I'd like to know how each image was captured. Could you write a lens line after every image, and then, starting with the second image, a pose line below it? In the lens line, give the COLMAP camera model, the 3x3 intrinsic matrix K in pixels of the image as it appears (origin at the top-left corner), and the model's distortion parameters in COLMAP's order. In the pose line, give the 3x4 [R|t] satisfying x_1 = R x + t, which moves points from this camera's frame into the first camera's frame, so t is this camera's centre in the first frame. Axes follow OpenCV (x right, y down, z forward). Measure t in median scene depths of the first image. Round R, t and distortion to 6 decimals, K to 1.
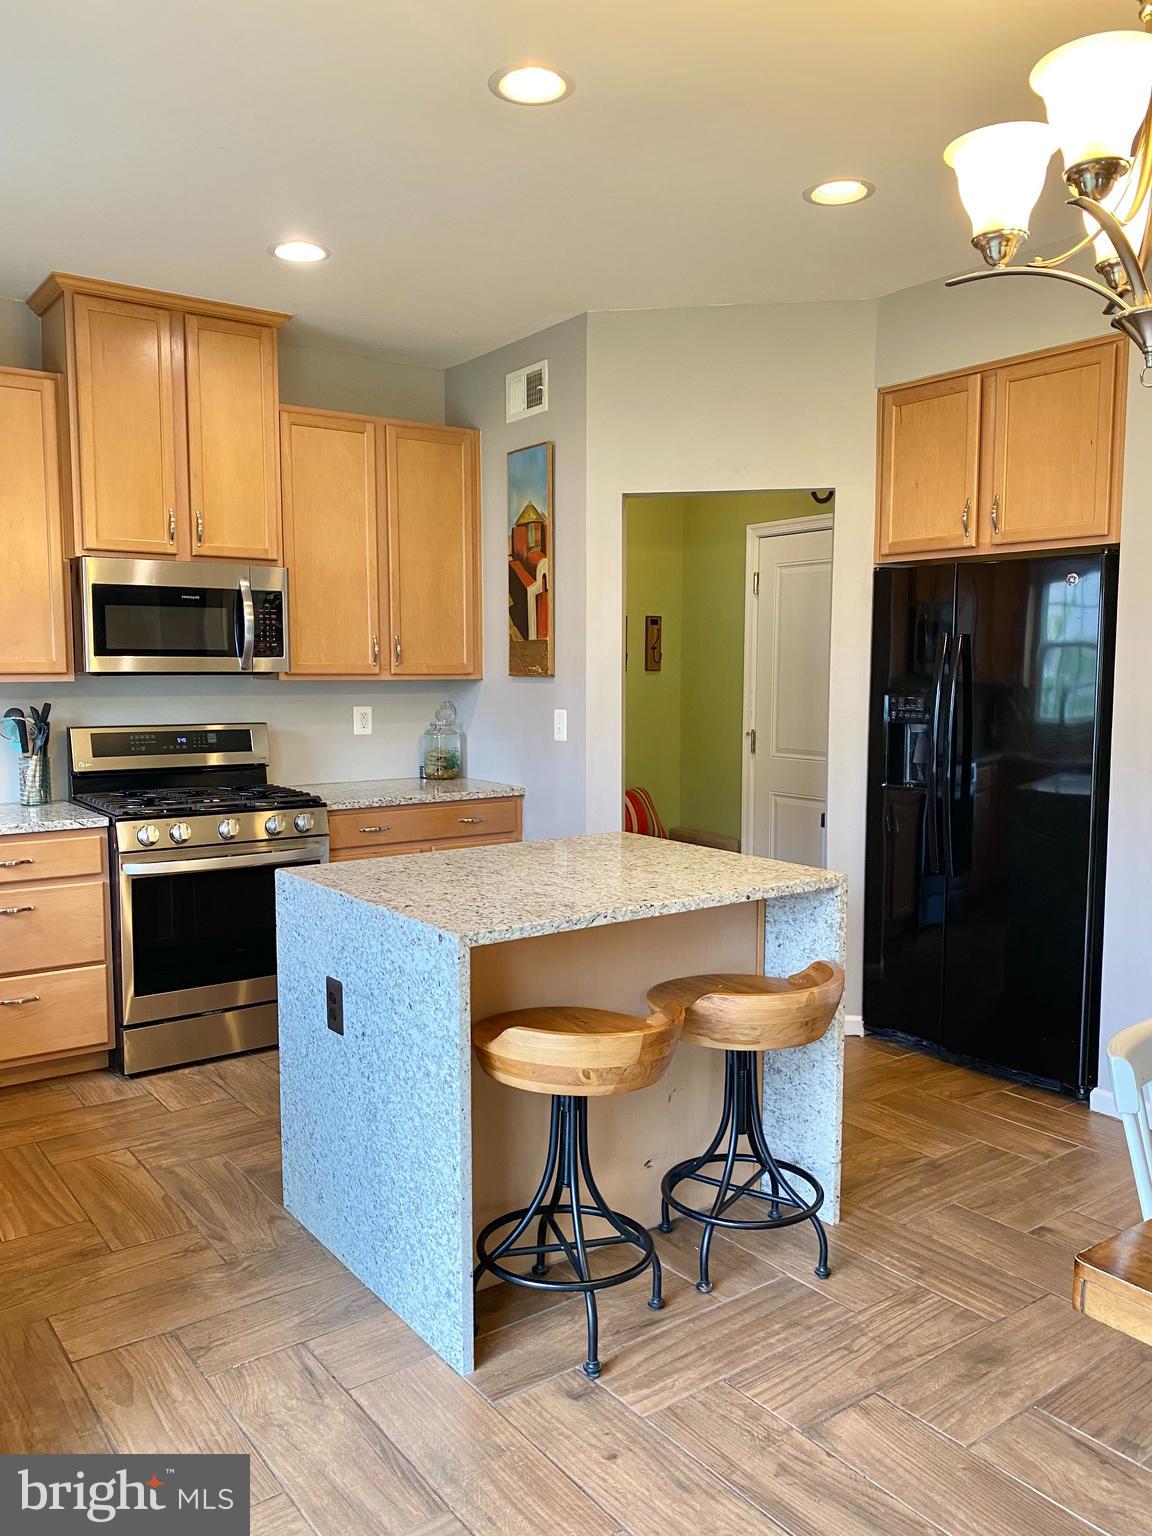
lens RADIAL K [[1180.3, 0, 563.5], [0, 1180.3, 779.1], [0, 0, 1]] dist [0.020922, -0.031634]
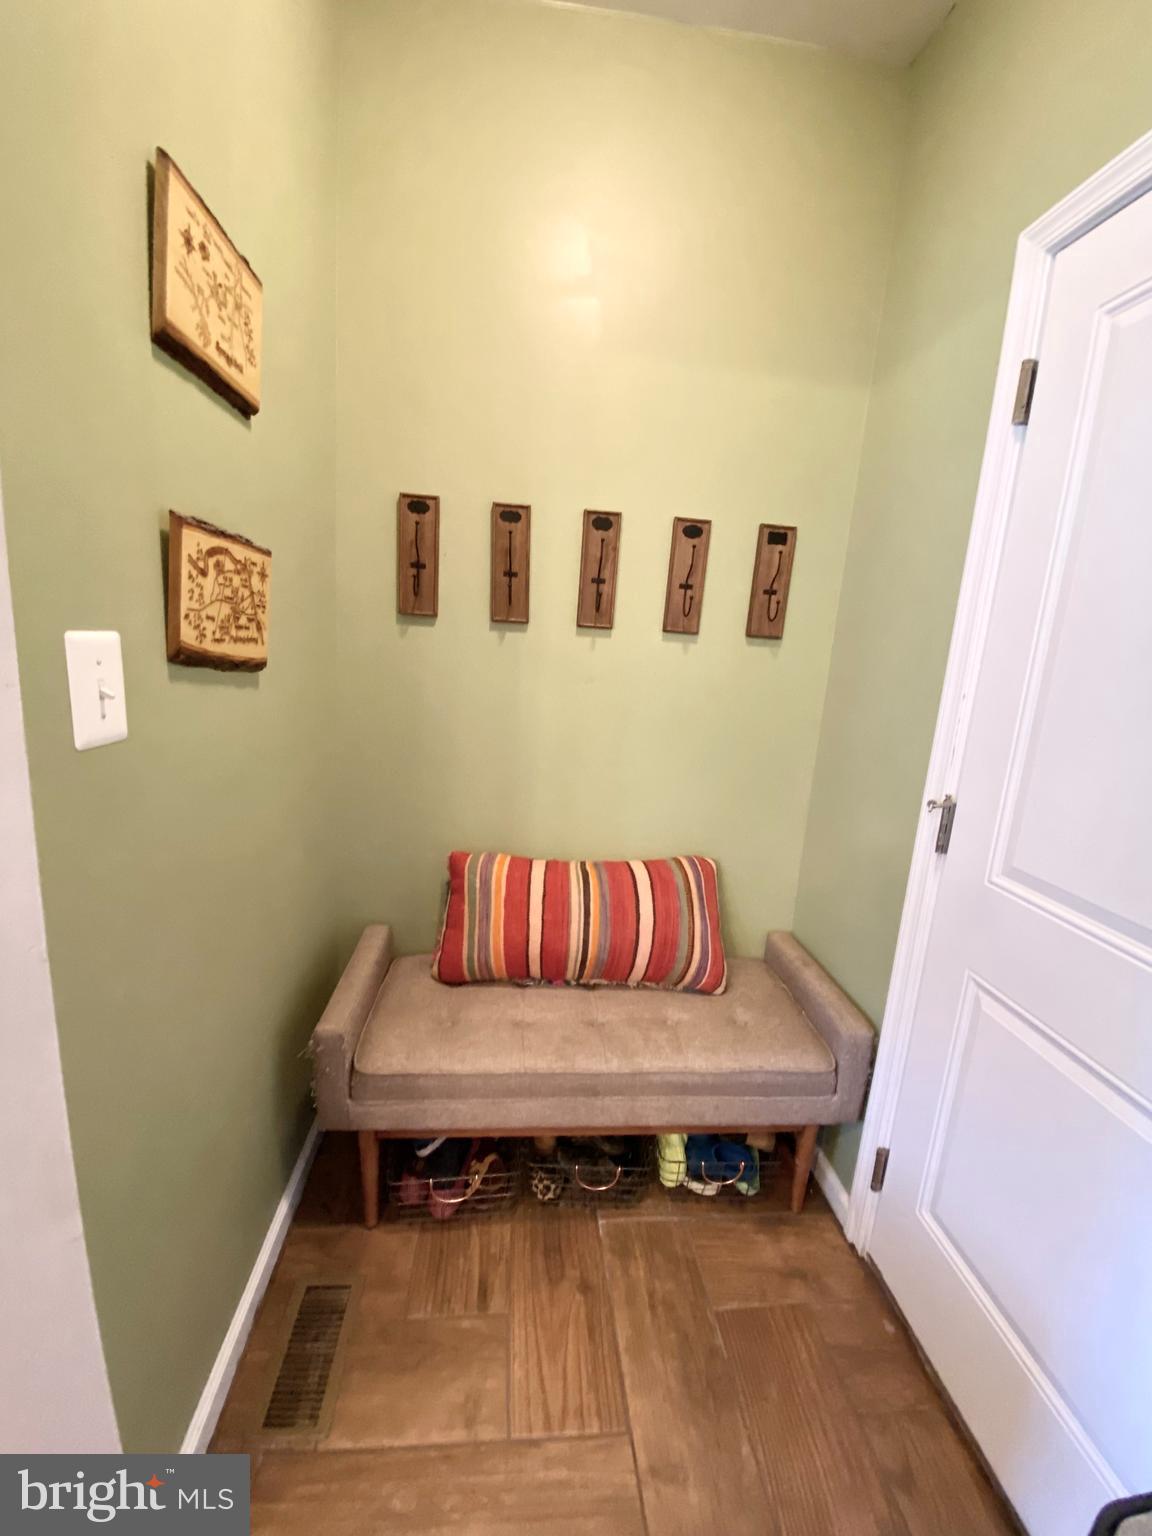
lens RADIAL K [[624.5, 0, 576.5], [0, 624.5, 754.4], [0, 0, 1]] dist [0.004837, -0.002566]
pose [[0.857979, 0.146774, -0.492270, 0.260252], [-0.110622, 0.988619, 0.101961, -0.107741], [0.501632, -0.033024, 0.864450, 1.275406]]
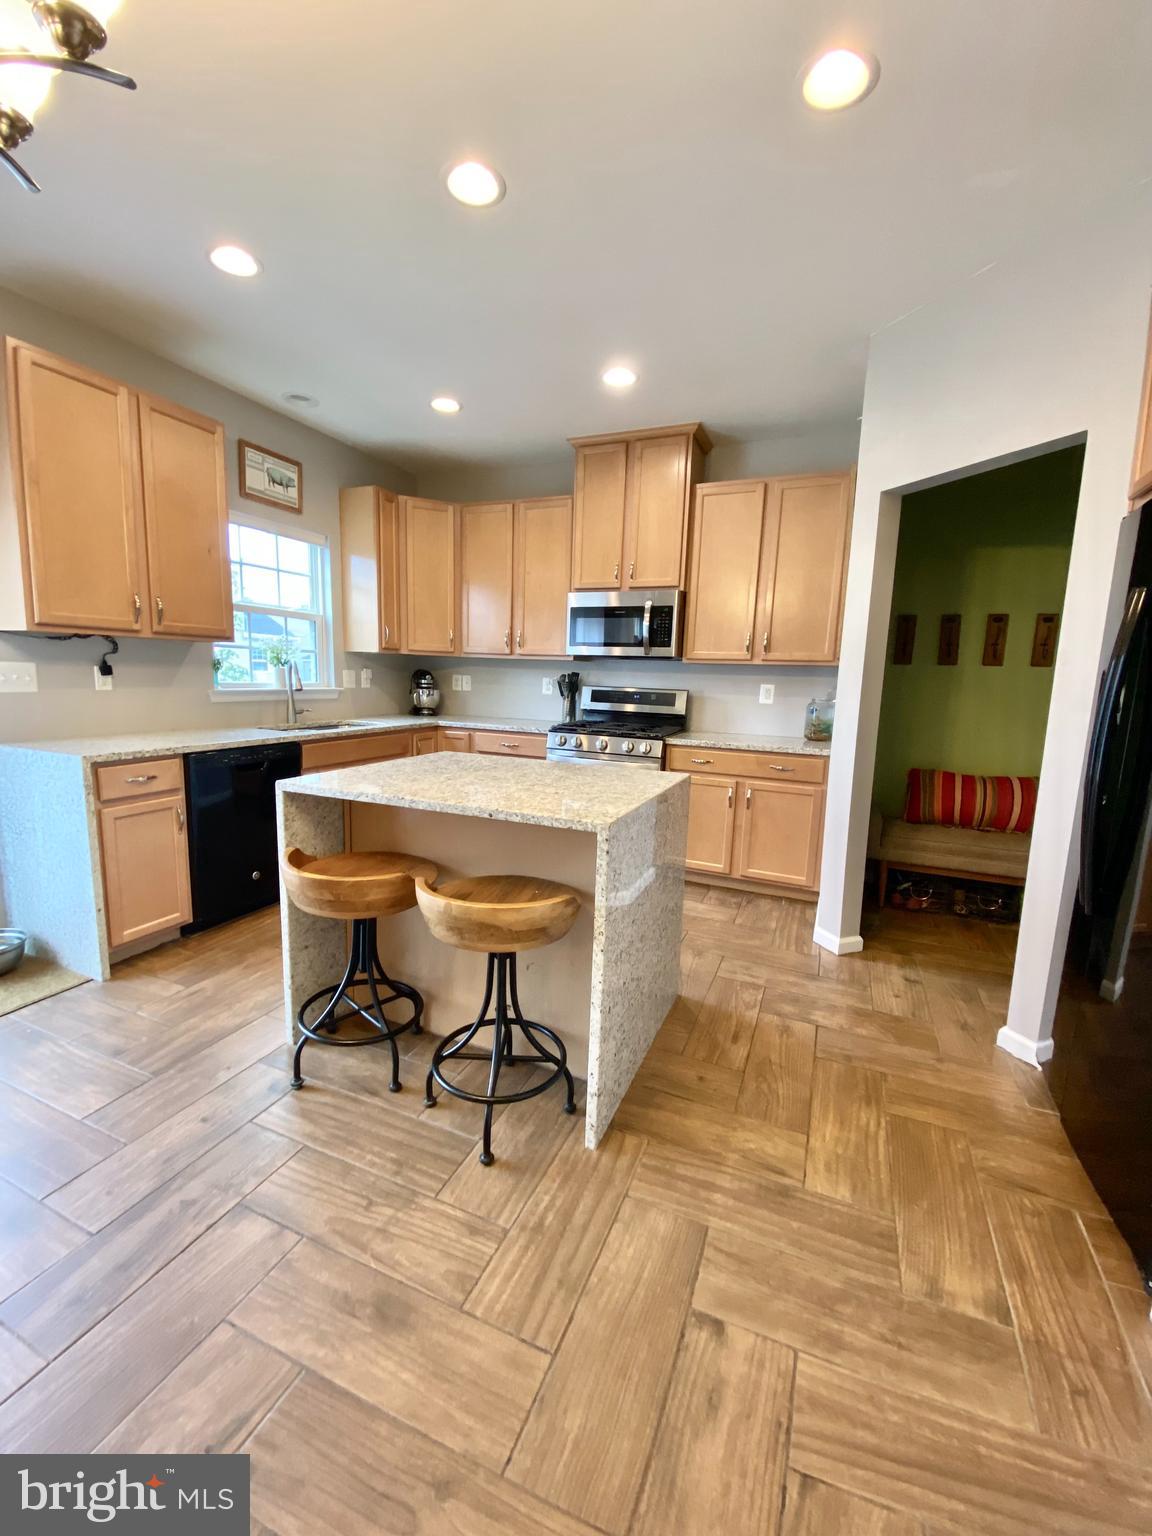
lens RADIAL K [[624.5, 0, 579.9], [0, 624.5, 755.8], [0, 0, 1]] dist [0.004837, -0.002566]
pose [[0.517285, 0.129907, -0.845896, 0.564987], [-0.114239, 0.990048, 0.082185, -0.016013], [0.848154, 0.054121, 0.526978, 0.583238]]
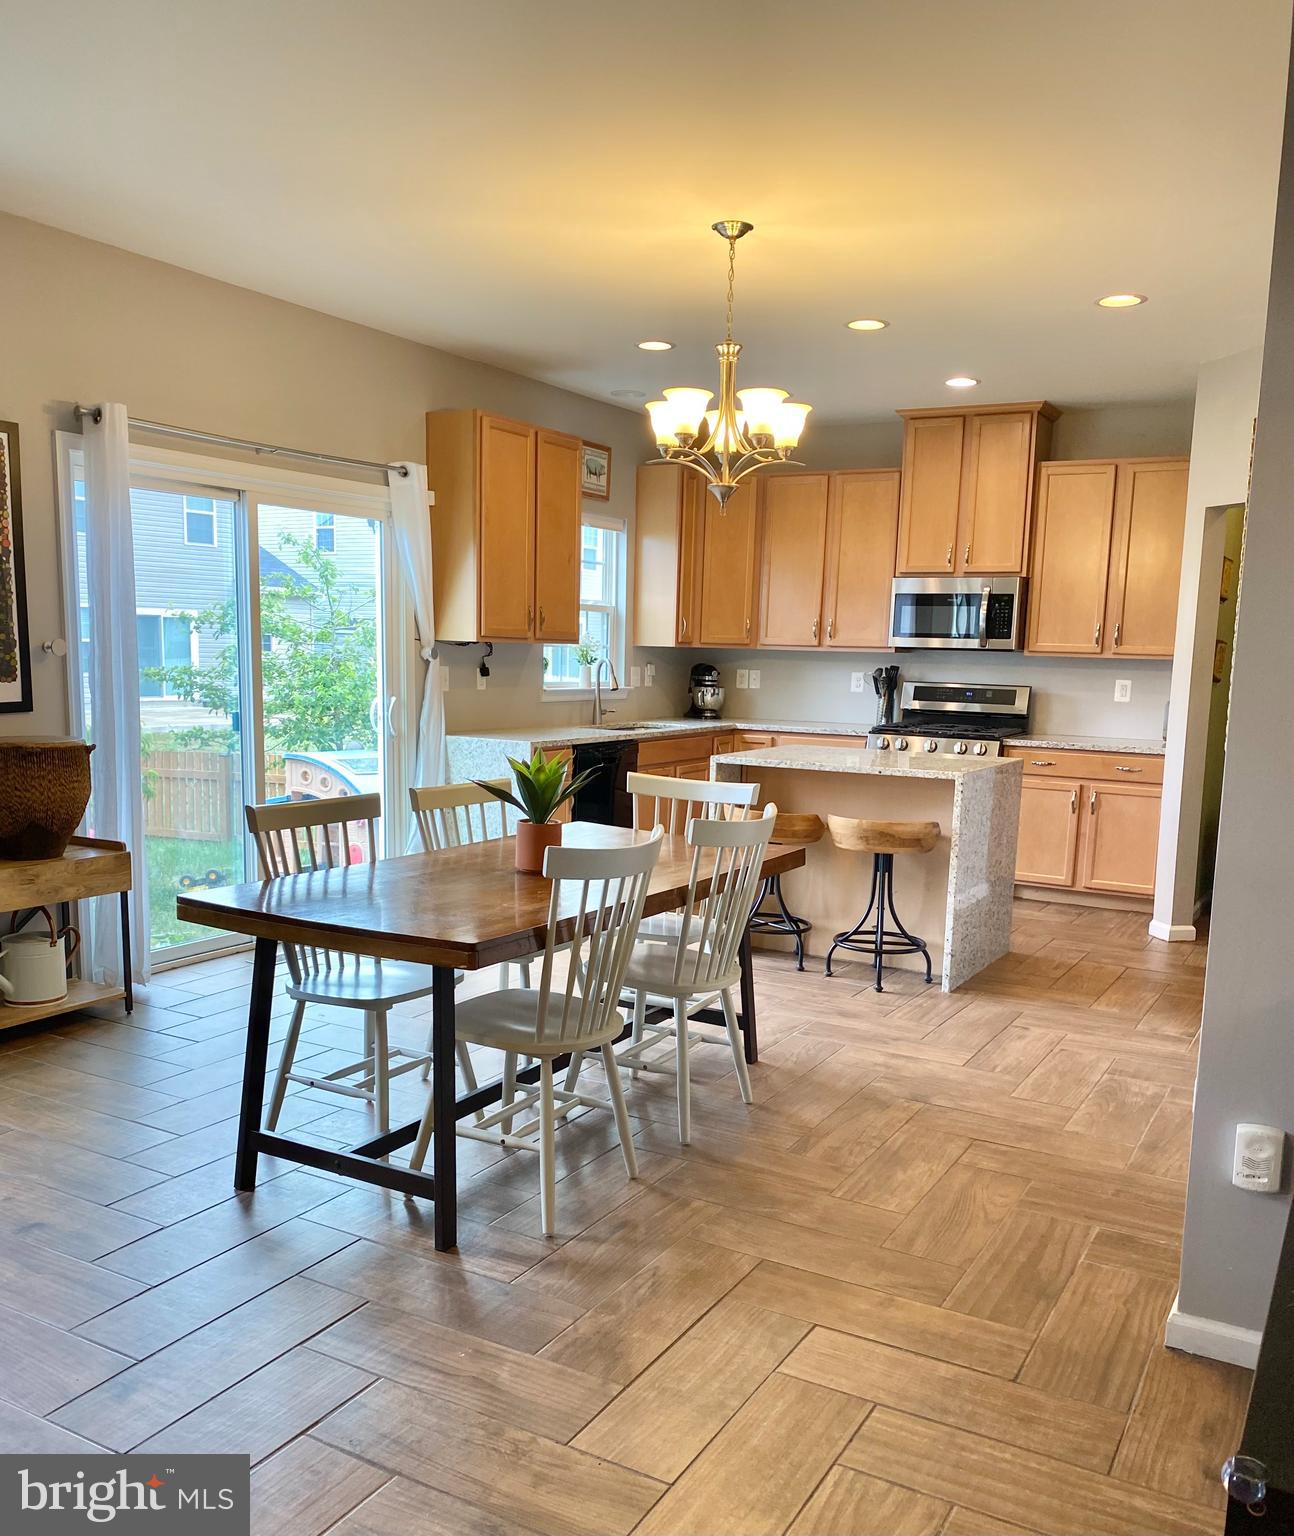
lens RADIAL K [[1349.0, 0, 618.1], [0, 1349.0, 861.8], [0, 0, 1]] dist [0.012626, -0.029715]
pose [[0.390710, 0.156437, -0.907124, 1.456870], [-0.110775, 0.986282, 0.122376, 0.022722], [0.913824, 0.052673, 0.402680, -0.131422]]
